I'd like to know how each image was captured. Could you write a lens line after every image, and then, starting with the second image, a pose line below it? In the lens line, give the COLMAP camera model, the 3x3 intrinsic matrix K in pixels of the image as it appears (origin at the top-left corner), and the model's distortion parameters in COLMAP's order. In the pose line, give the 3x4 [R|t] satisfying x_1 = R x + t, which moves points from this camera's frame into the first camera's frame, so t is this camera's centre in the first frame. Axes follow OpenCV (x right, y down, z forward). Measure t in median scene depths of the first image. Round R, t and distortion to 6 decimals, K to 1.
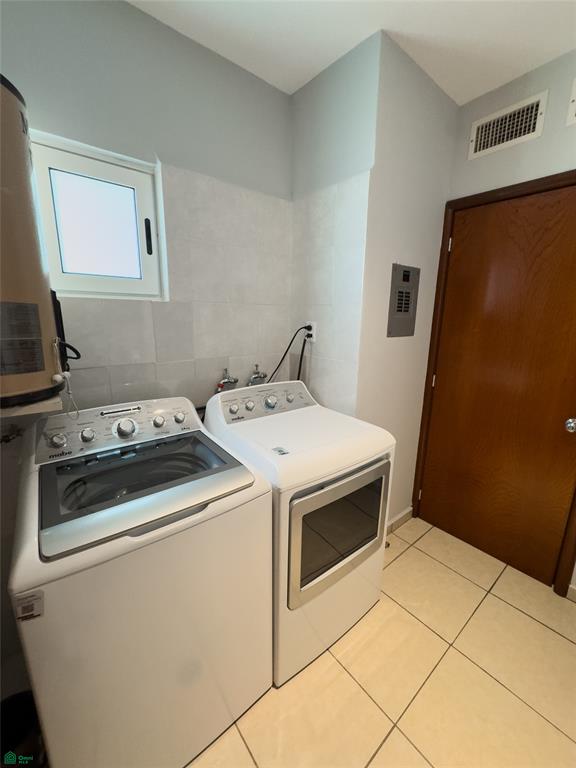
lens RADIAL K [[306.9, 0, 288.0], [0, 306.9, 384.0], [0, 0, 1]] dist [-0.001689, -0.000284]
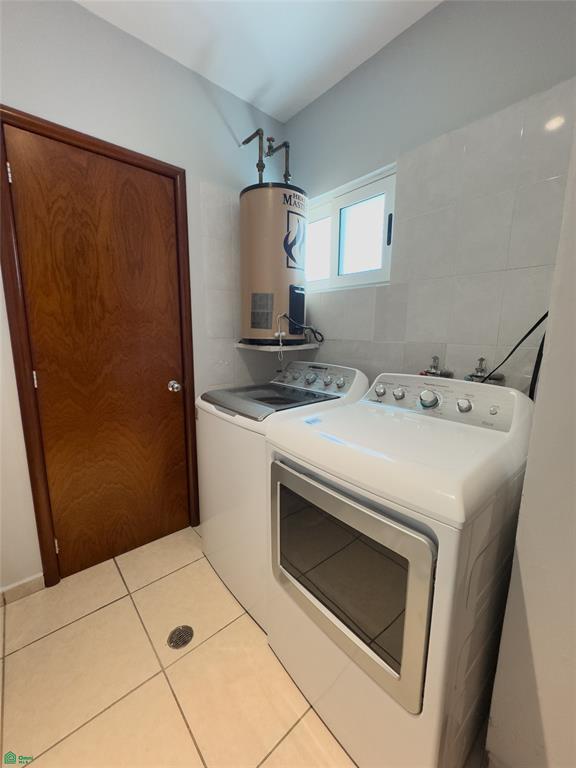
lens RADIAL K [[306.9, 0, 288.0], [0, 306.9, 384.0], [0, 0, 1]] dist [-0.001689, -0.000284]
pose [[0.042892, 0.150037, -0.987750, 0.752289], [-0.227951, 0.964052, 0.136539, -0.001929], [0.972727, 0.219302, 0.075552, 0.700119]]
